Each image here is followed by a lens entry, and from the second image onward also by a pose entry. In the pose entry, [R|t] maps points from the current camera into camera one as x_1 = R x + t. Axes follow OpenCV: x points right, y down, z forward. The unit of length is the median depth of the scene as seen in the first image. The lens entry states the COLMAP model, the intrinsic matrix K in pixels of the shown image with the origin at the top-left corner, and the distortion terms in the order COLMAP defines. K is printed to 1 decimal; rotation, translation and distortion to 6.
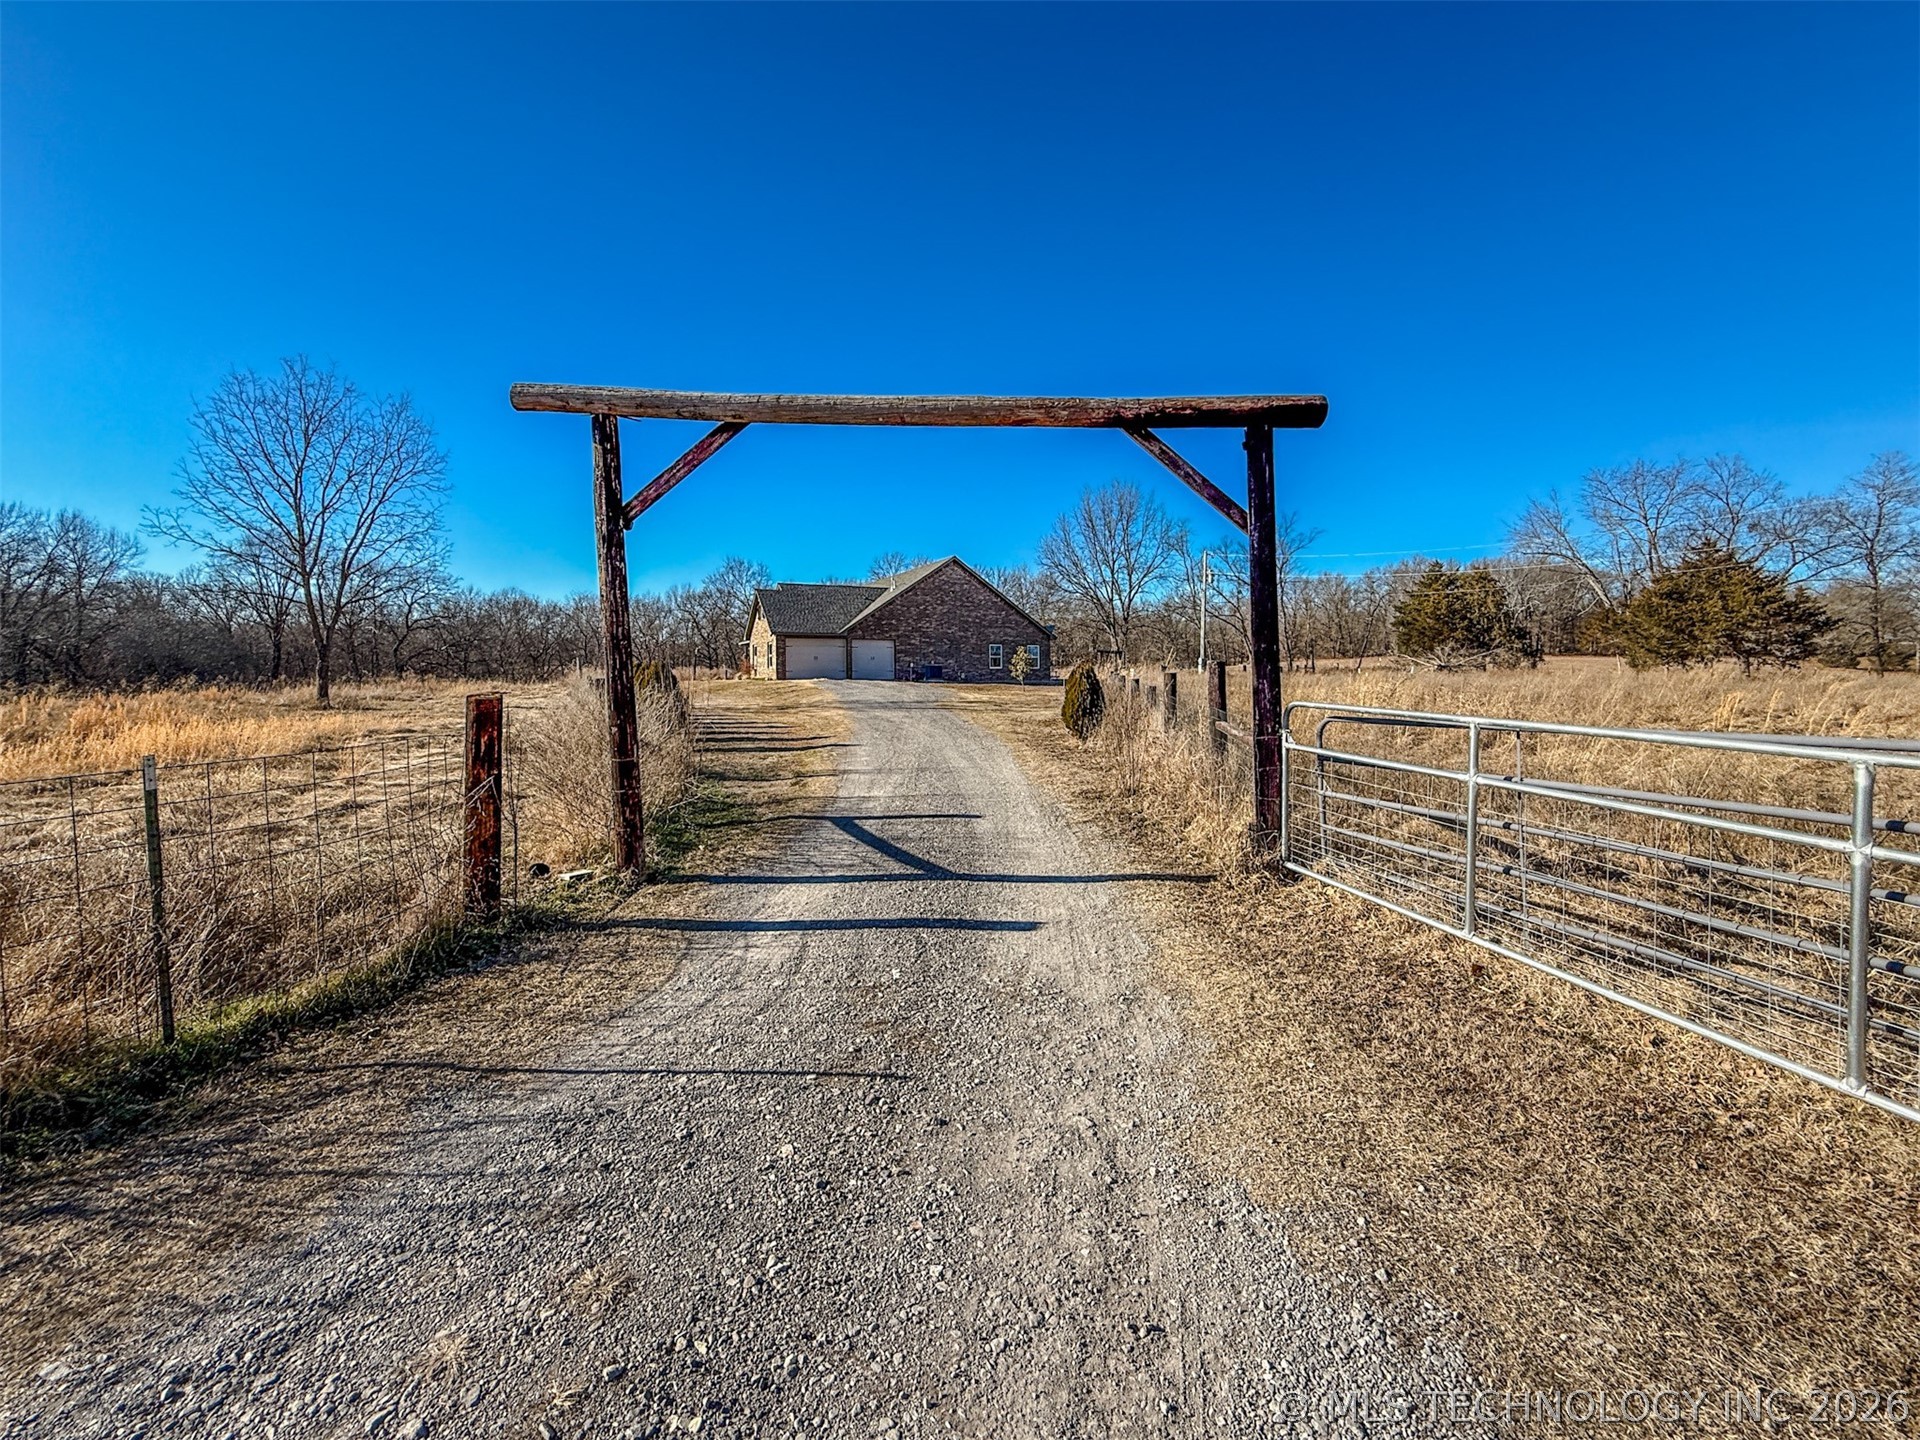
lens RADIAL K [[767.7, 0, 991.7], [0, 767.7, 718.0], [0, 0, 1]] dist [0.000950, 0.000051]
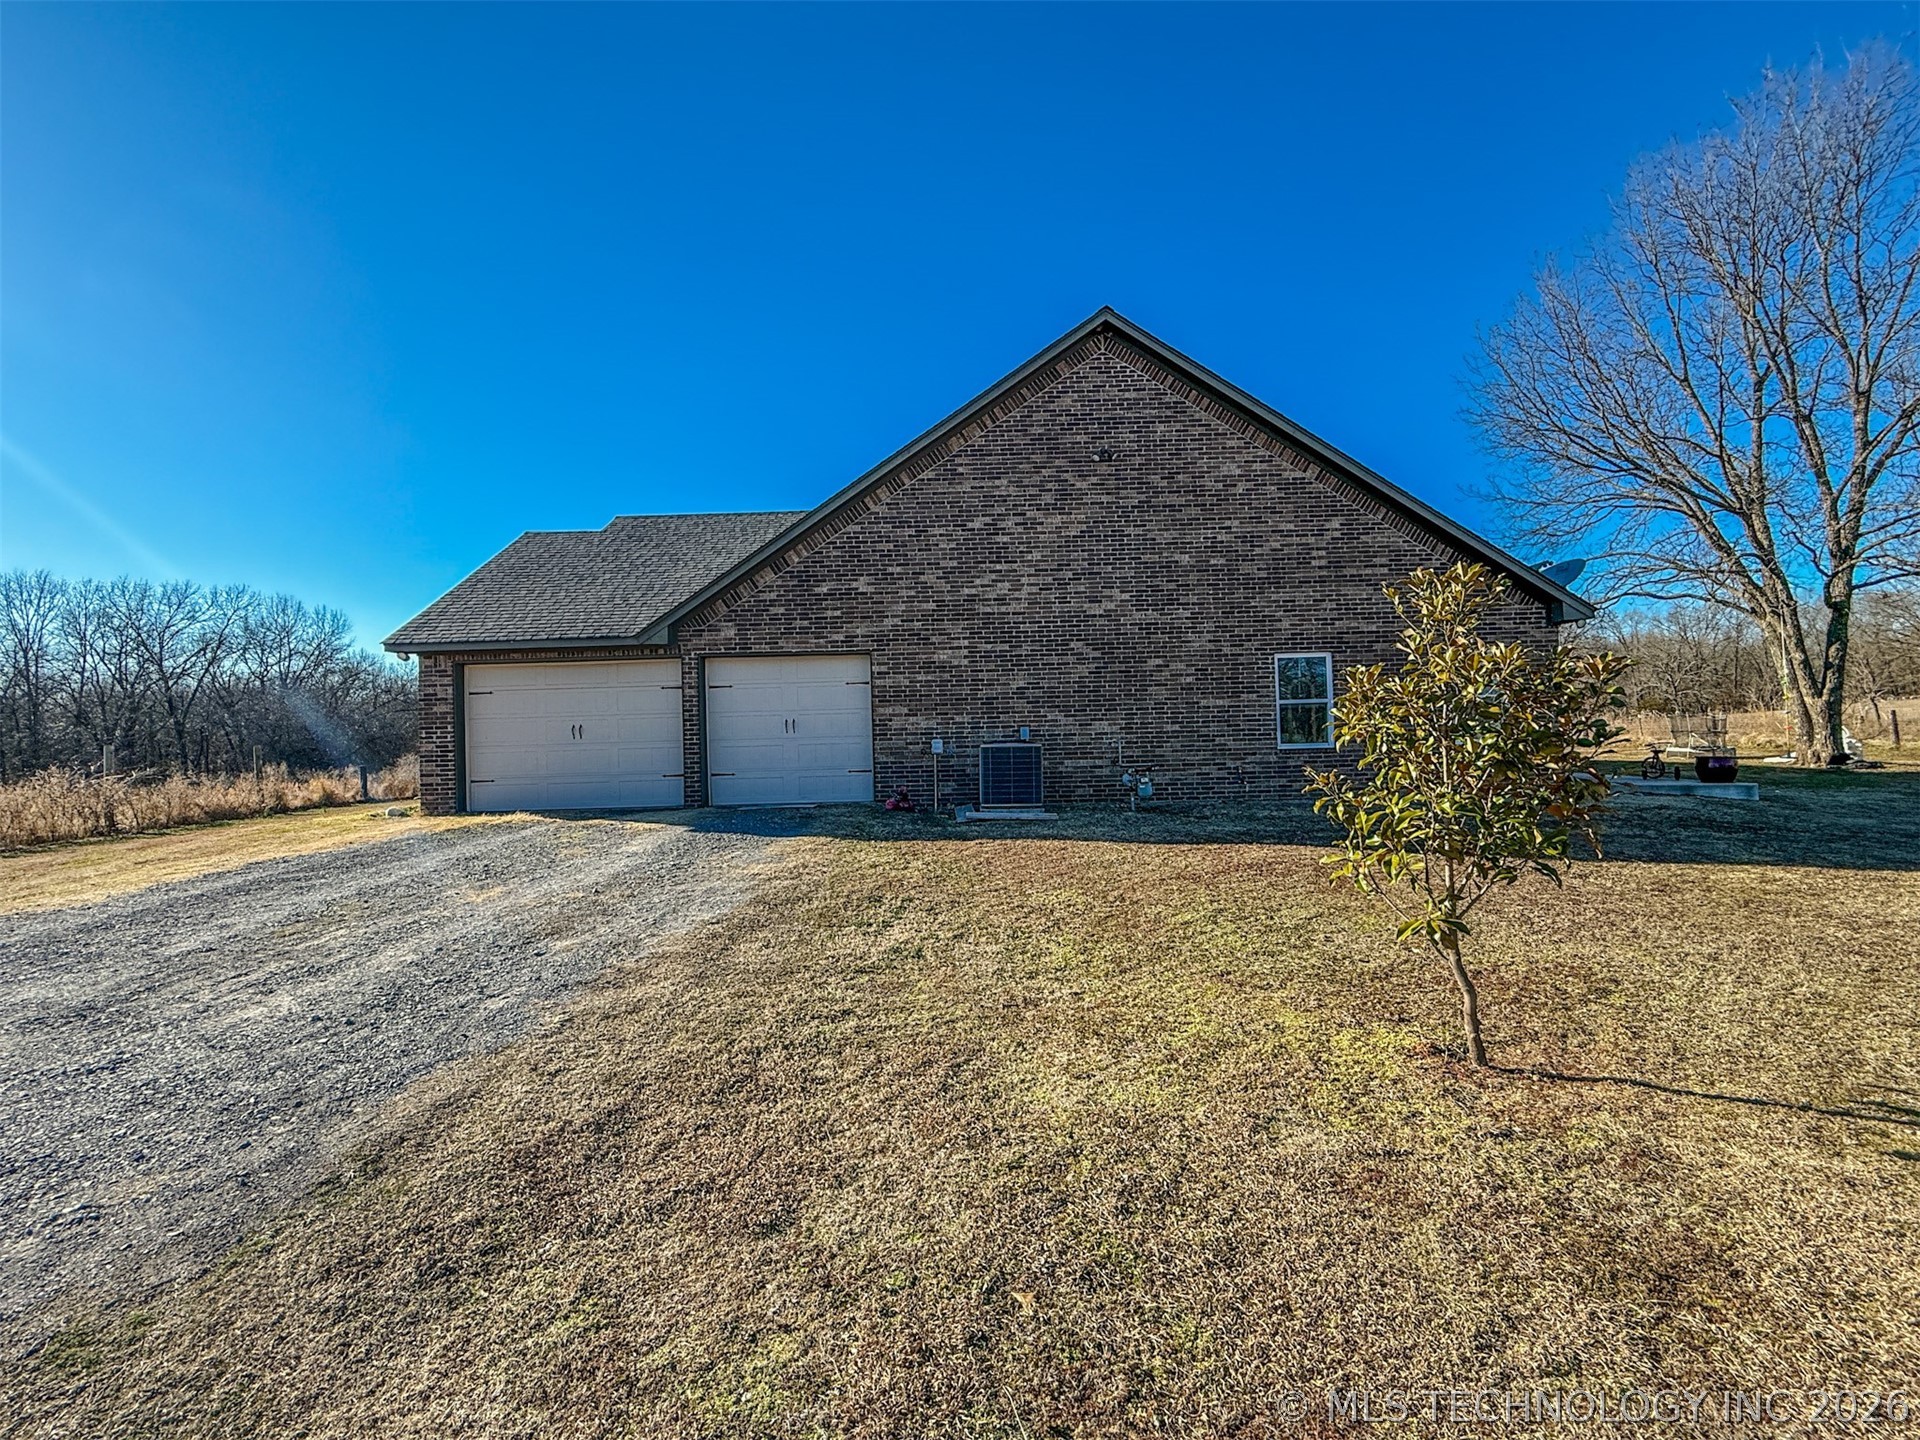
lens RADIAL K [[783.5, 0, 960.0], [0, 783.5, 720.0], [0, 0, 1]] dist [0.000718, 0.000129]
pose [[0.883933, -0.038533, -0.466023, 0.025431], [-0.004368, 0.995875, -0.090628, -0.056278], [0.467593, 0.082145, 0.880119, 0.800763]]
